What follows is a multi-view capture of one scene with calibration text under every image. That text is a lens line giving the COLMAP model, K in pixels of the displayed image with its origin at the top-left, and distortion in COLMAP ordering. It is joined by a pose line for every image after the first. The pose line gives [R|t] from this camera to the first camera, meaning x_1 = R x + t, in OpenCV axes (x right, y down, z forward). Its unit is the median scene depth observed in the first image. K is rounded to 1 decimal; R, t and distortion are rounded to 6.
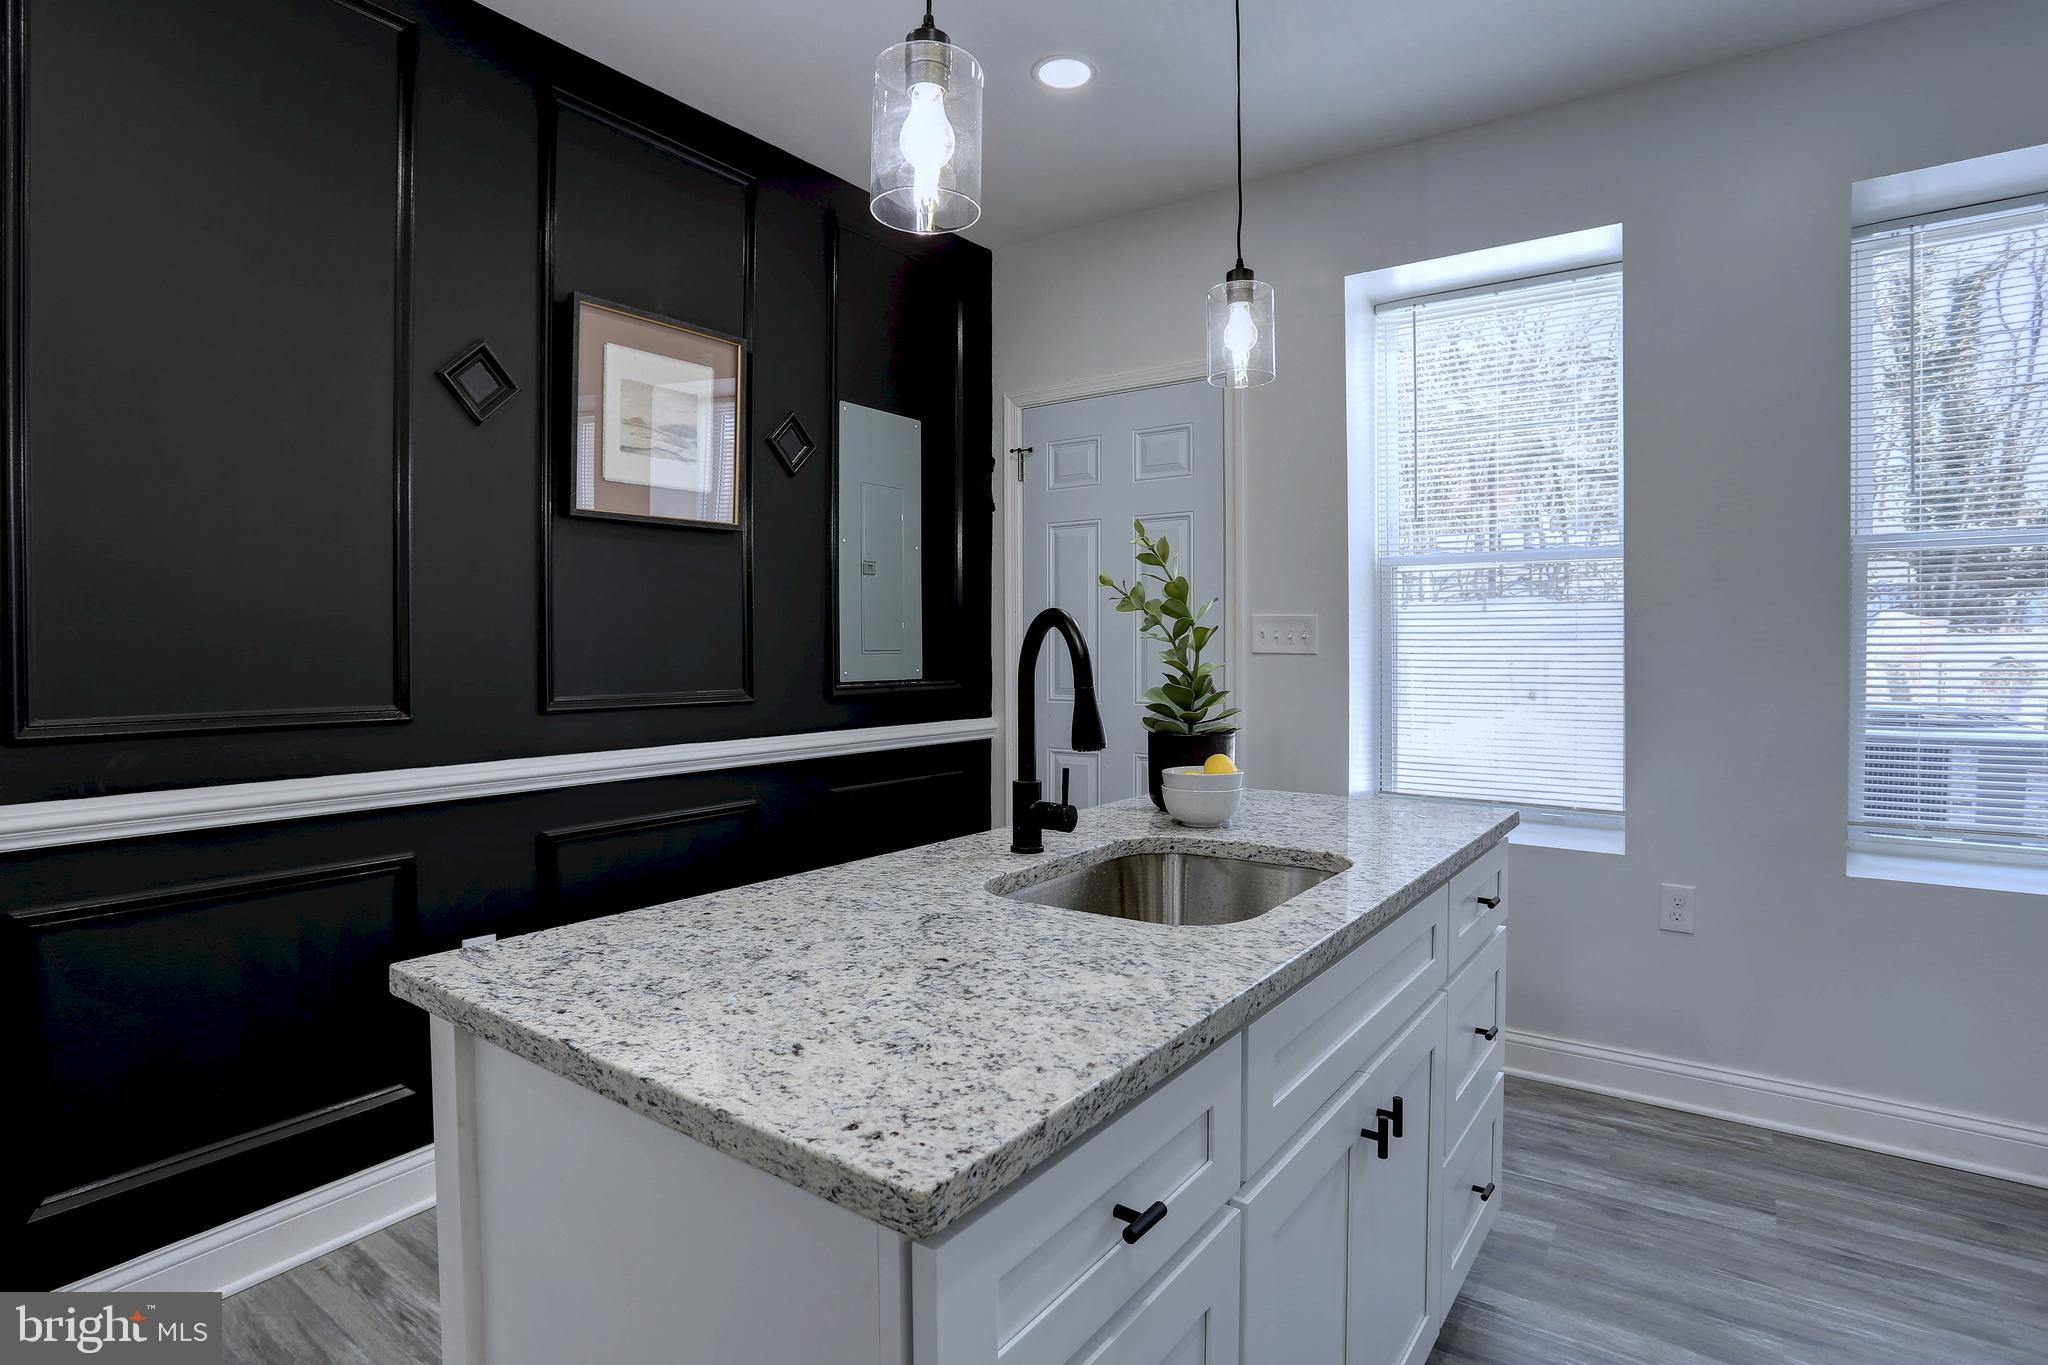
lens RADIAL K [[1052.3, 0, 993.2], [0, 1052.3, 670.2], [0, 0, 1]] dist [-0.083538, 0.035363]
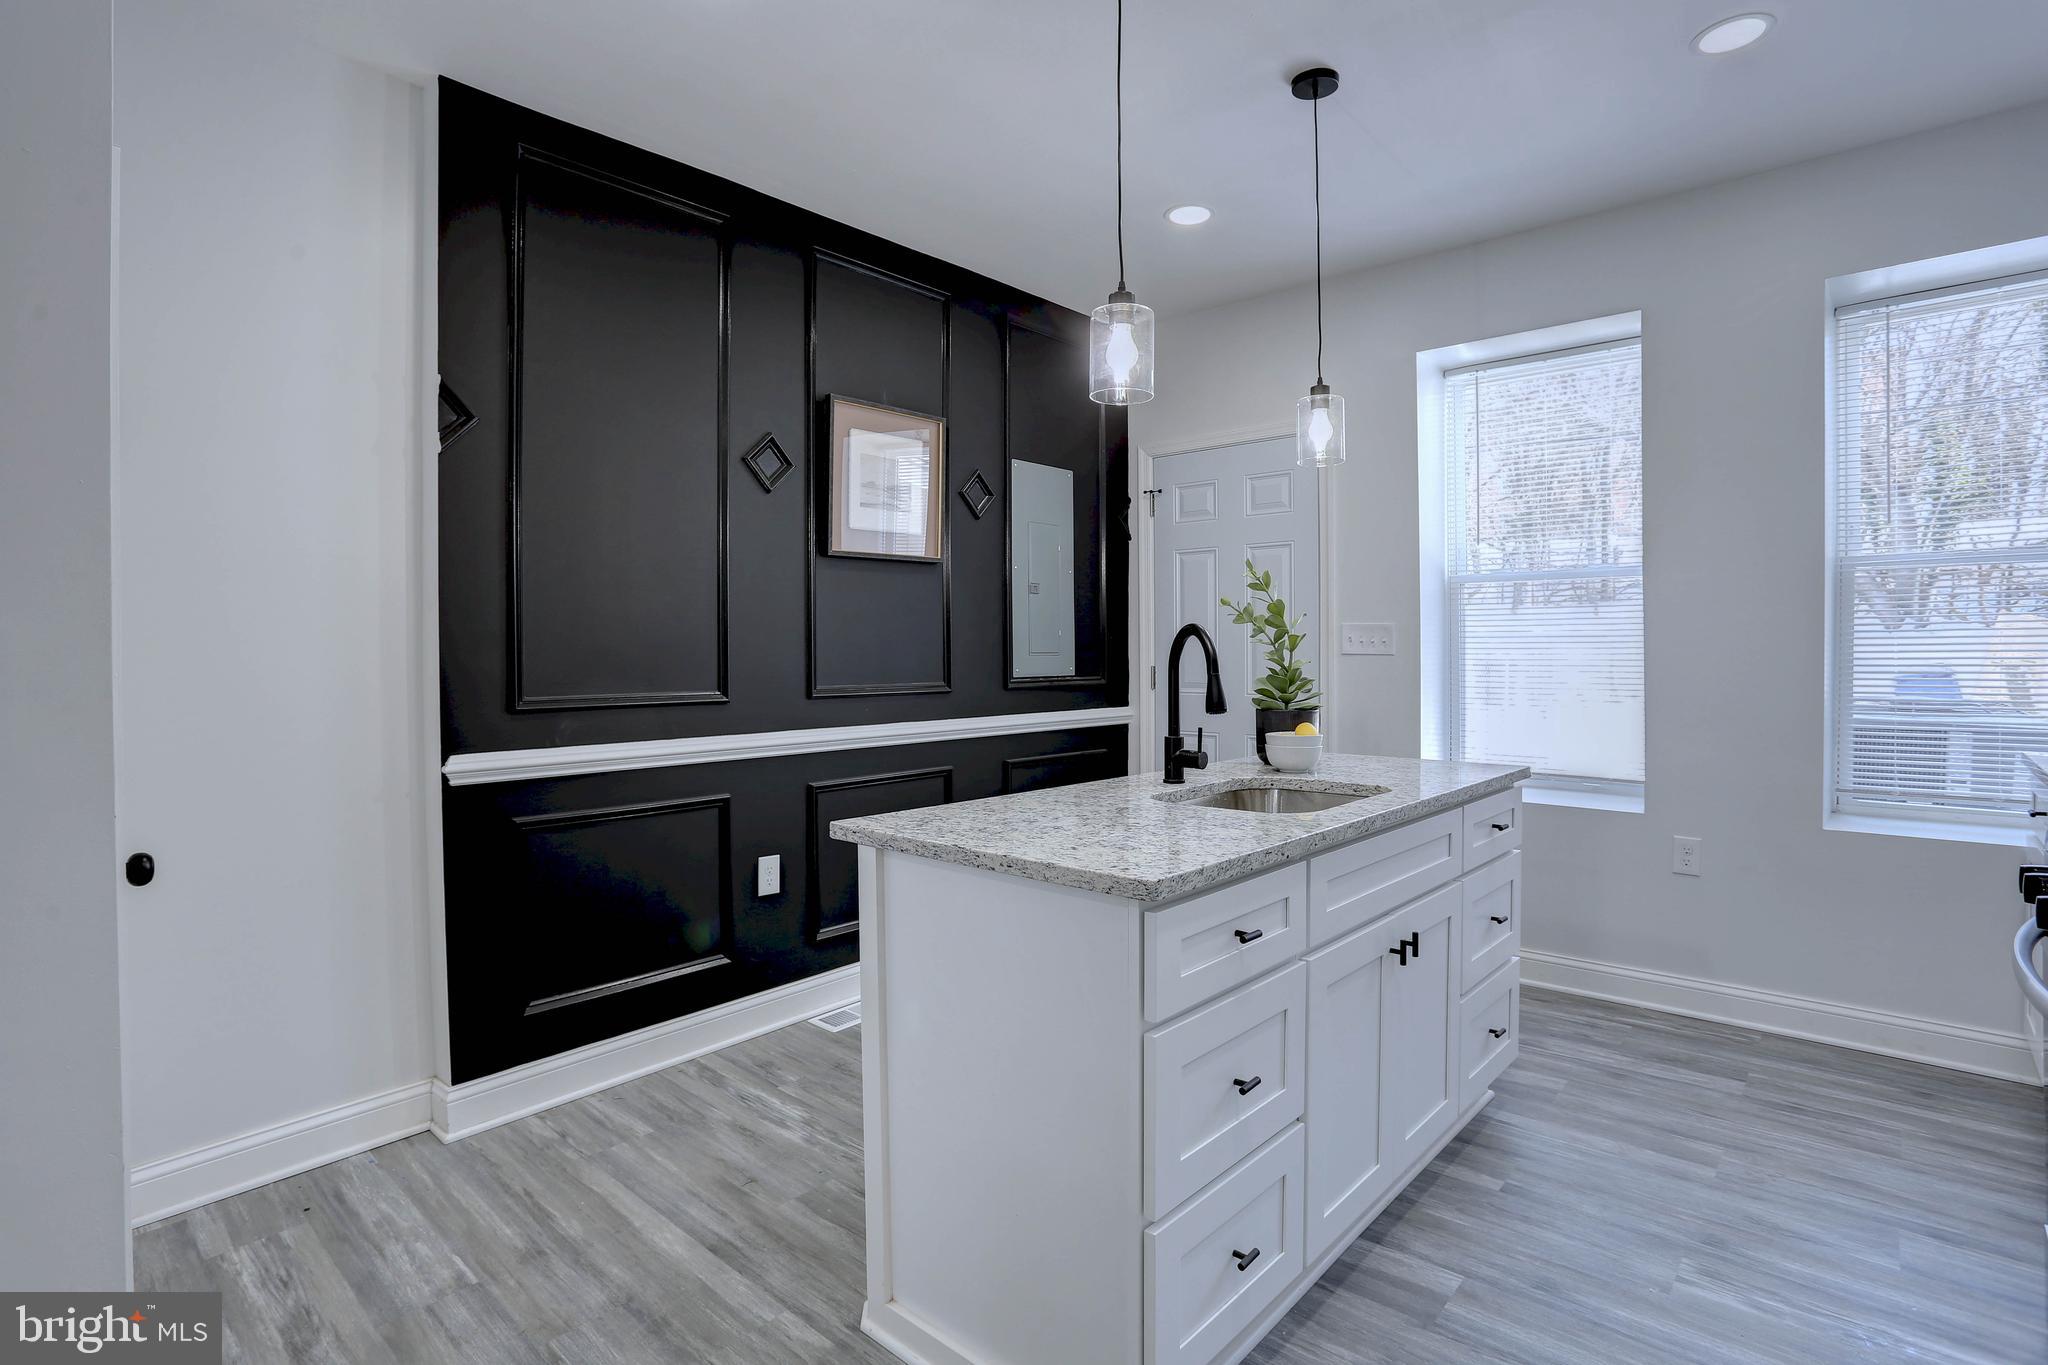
lens RADIAL K [[981.0, 0, 971.8], [0, 981.0, 665.9], [0, 0, 1]] dist [-0.080620, 0.031285]
pose [[0.990025, -0.000682, -0.140887, -0.046181], [-0.000312, 0.999975, -0.007032, 0.010166], [0.140888, 0.007006, 0.990001, -0.351847]]
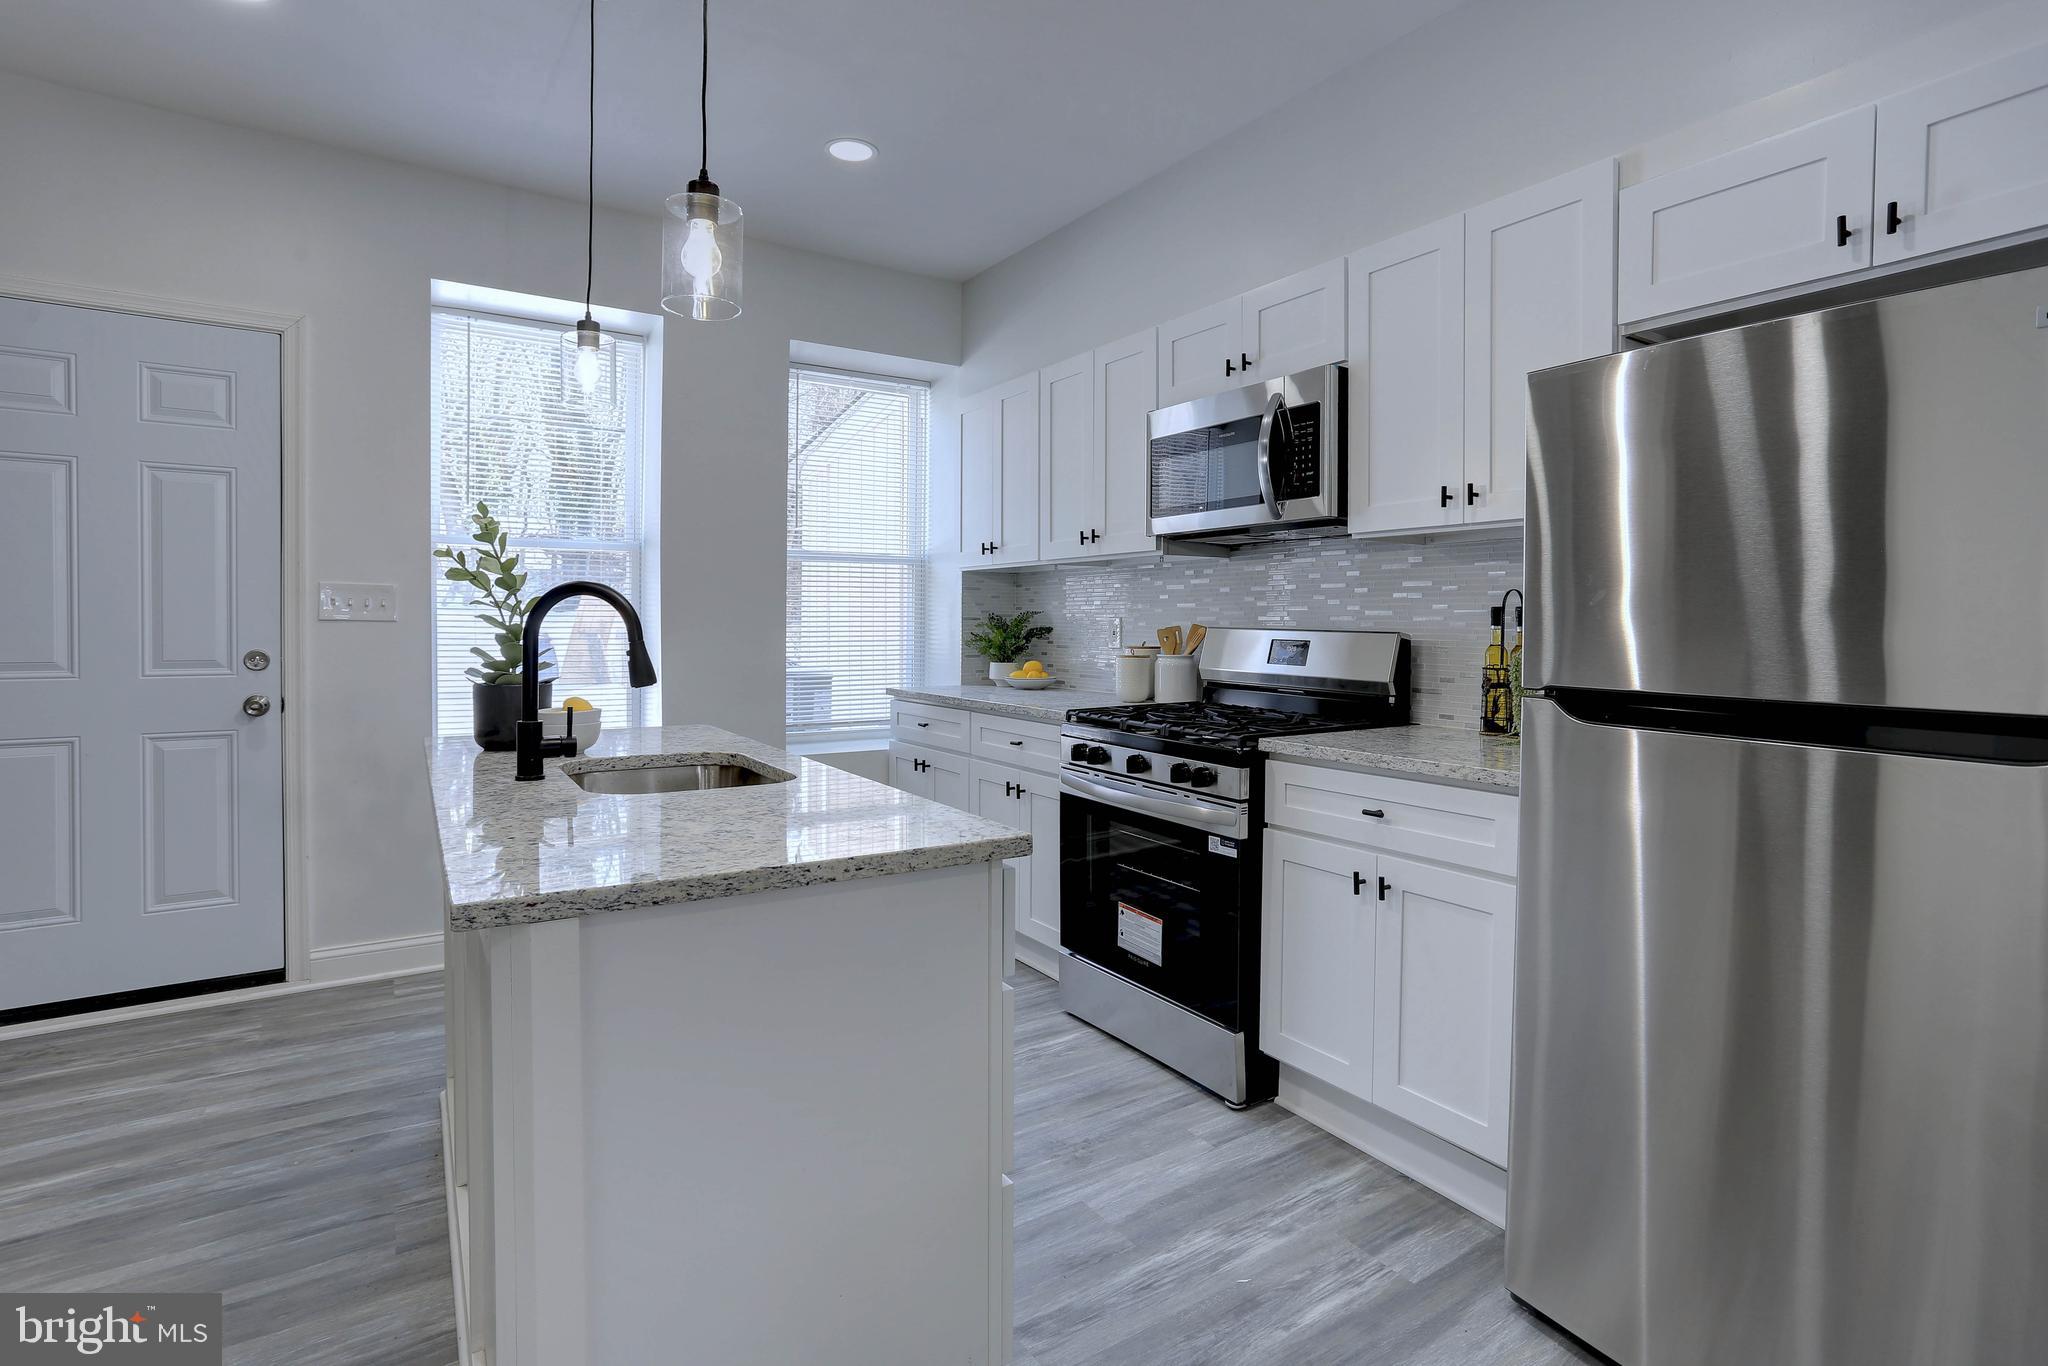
lens RADIAL K [[1021.8, 0, 1021.4], [0, 1021.8, 633.8], [0, 0, 1]] dist [-0.070901, 0.039949]
pose [[0.358587, -0.004587, 0.933485, -0.663897], [0.012815, 0.999918, -0.000009, 0.009555], [-0.933409, 0.011966, 0.358616, 0.044811]]
